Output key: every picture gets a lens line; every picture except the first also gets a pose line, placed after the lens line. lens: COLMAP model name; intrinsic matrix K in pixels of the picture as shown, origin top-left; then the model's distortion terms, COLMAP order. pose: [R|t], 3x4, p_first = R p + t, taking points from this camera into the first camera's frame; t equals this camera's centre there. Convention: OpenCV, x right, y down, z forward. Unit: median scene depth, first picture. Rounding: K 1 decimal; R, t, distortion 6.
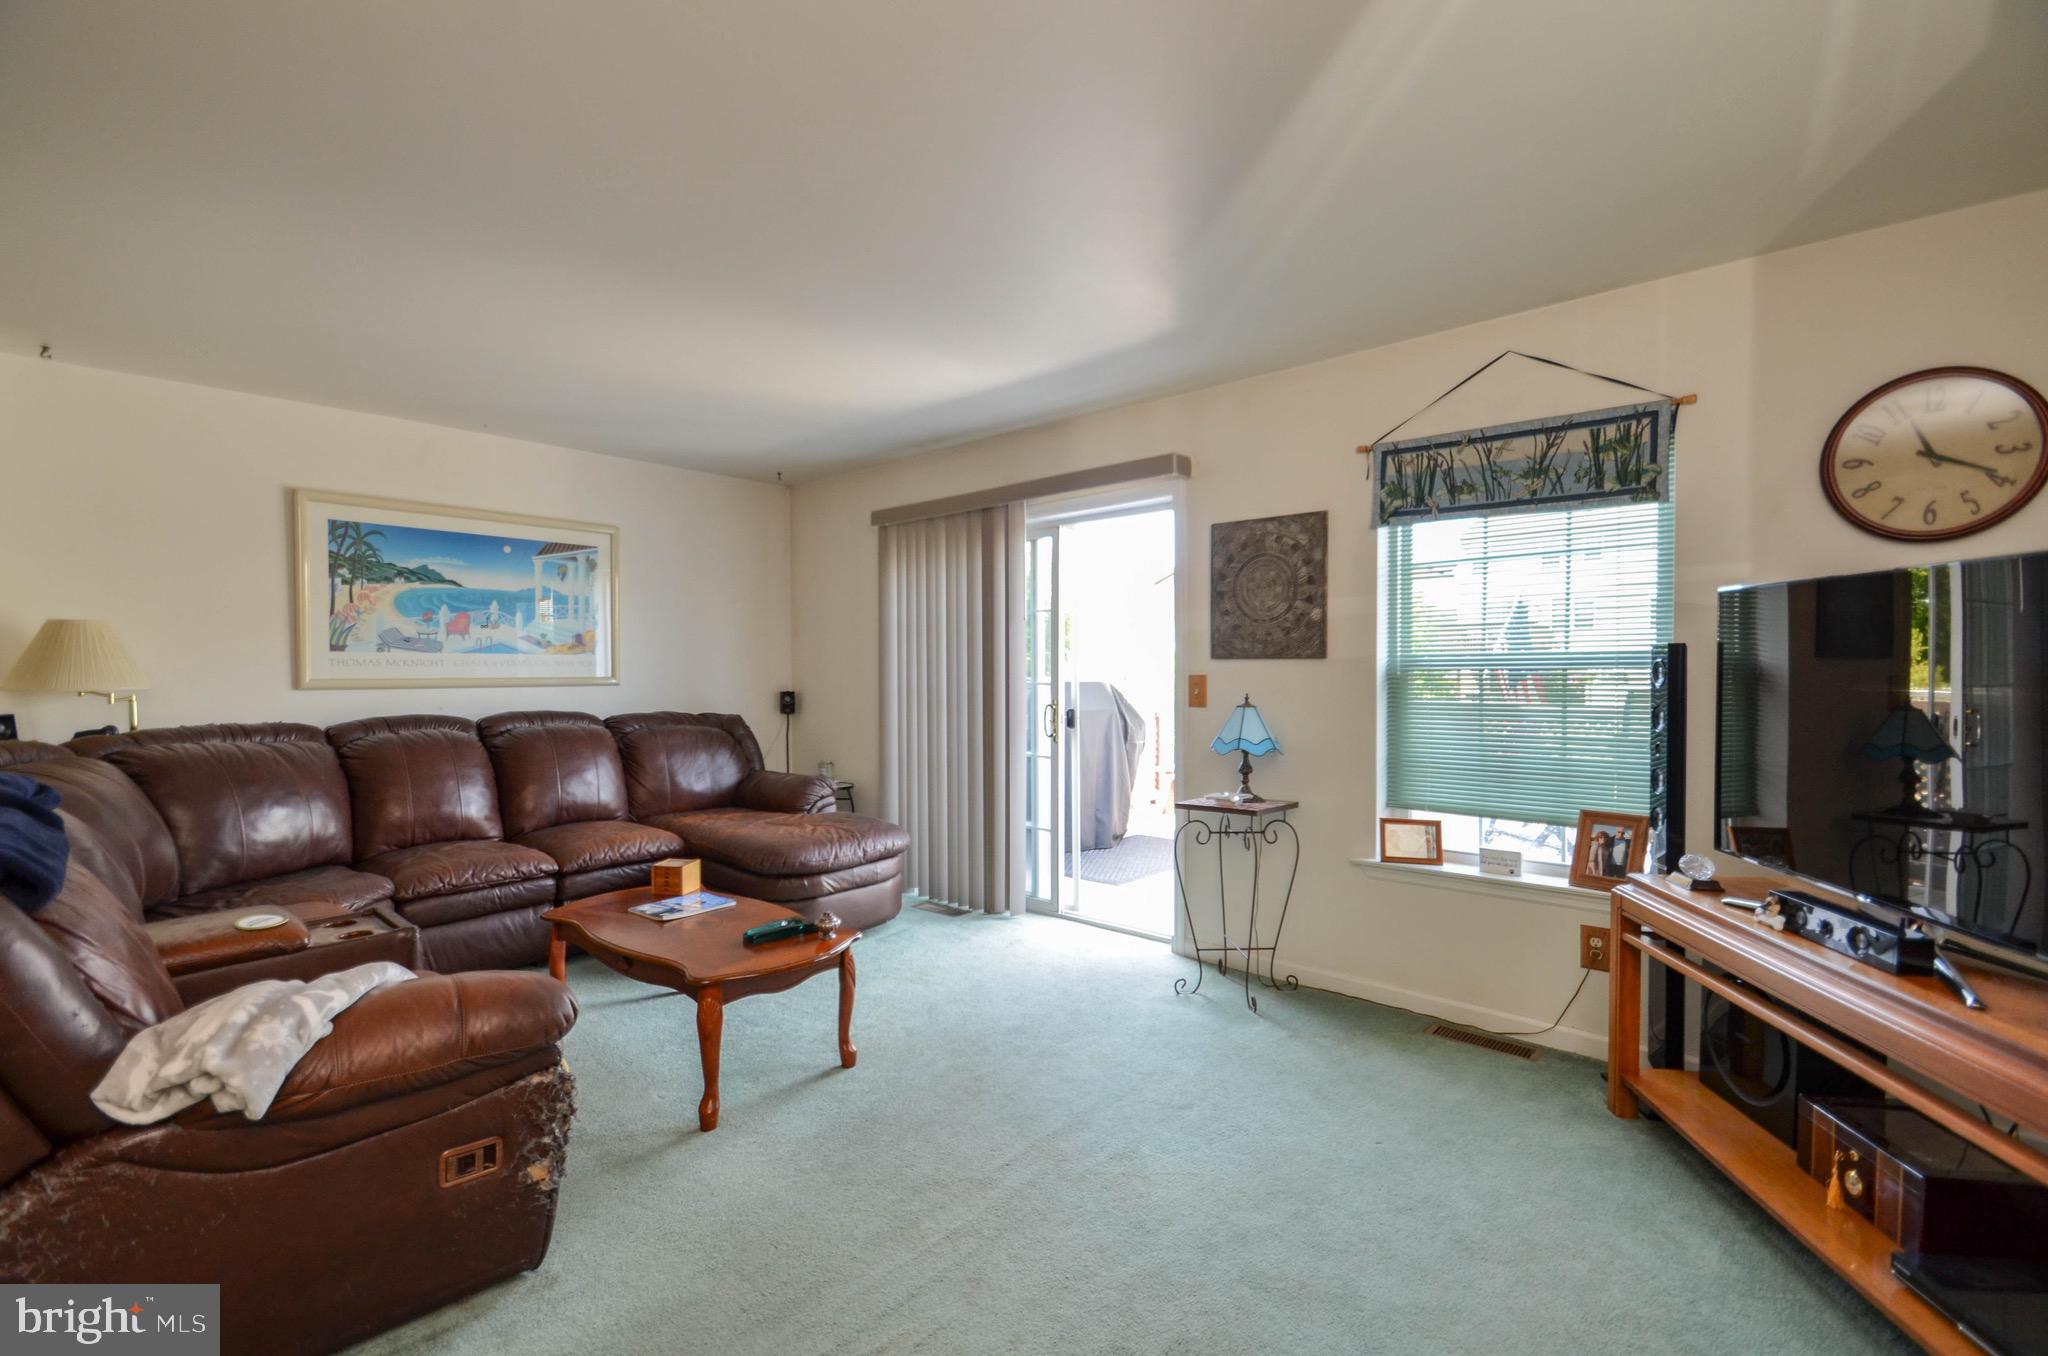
lens RADIAL K [[903.6, 0, 1032.6], [0, 903.6, 682.2], [0, 0, 1]] dist [0.015696, -0.004502]
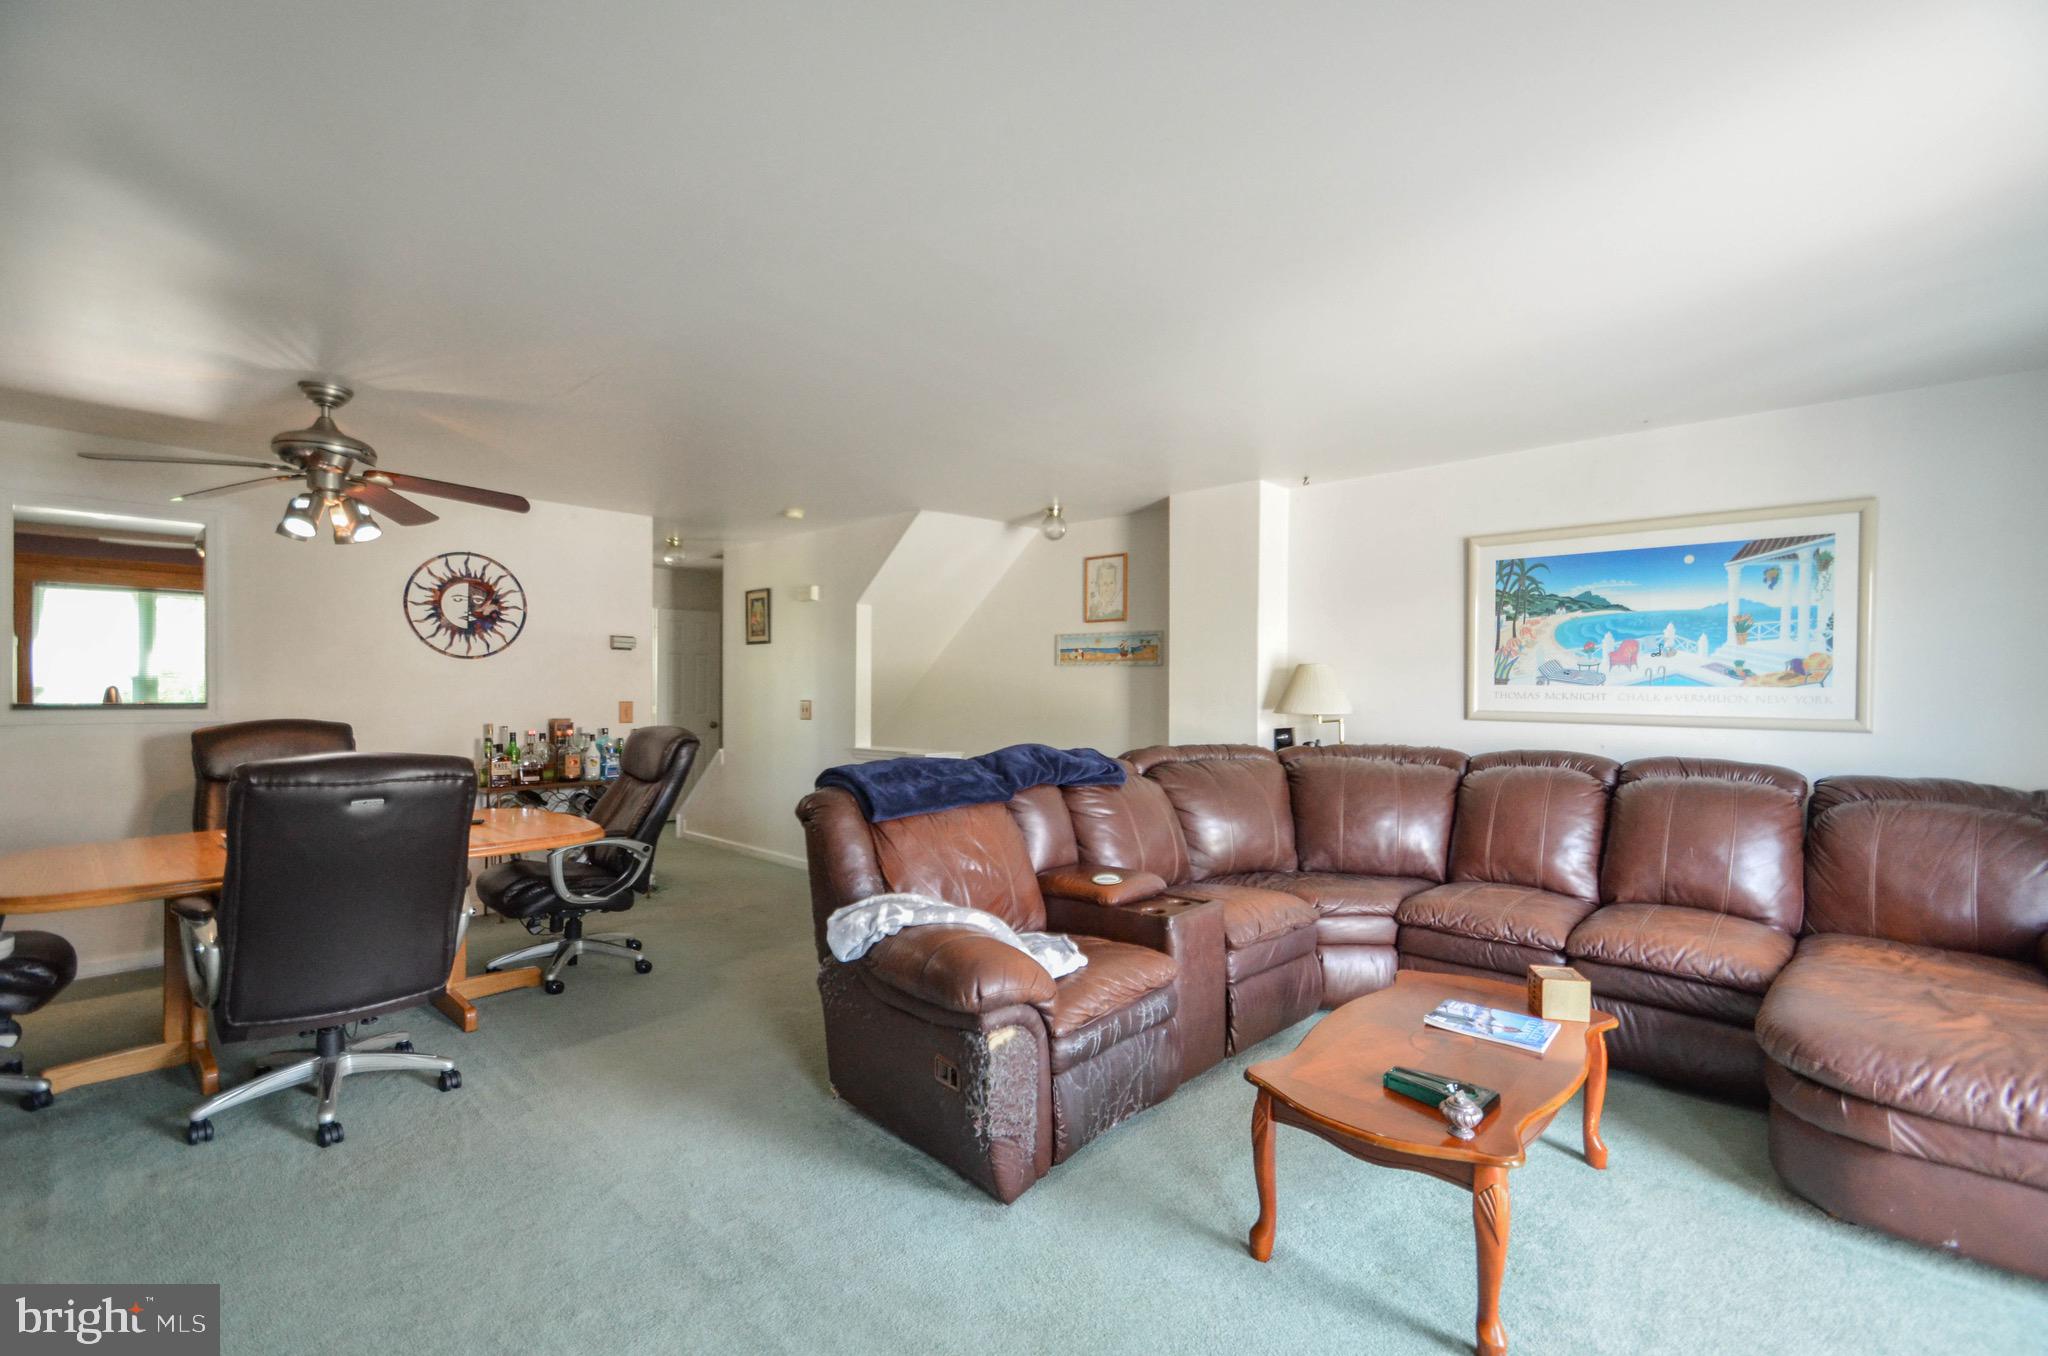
lens RADIAL K [[903.6, 0, 1029.8], [0, 903.6, 680.4], [0, 0, 1]] dist [0.015696, -0.004502]
pose [[-0.035729, -0.008400, -0.999326, 0.283696], [-0.028308, 0.999572, -0.007390, -0.015059], [0.998961, 0.028025, -0.035951, 0.470629]]
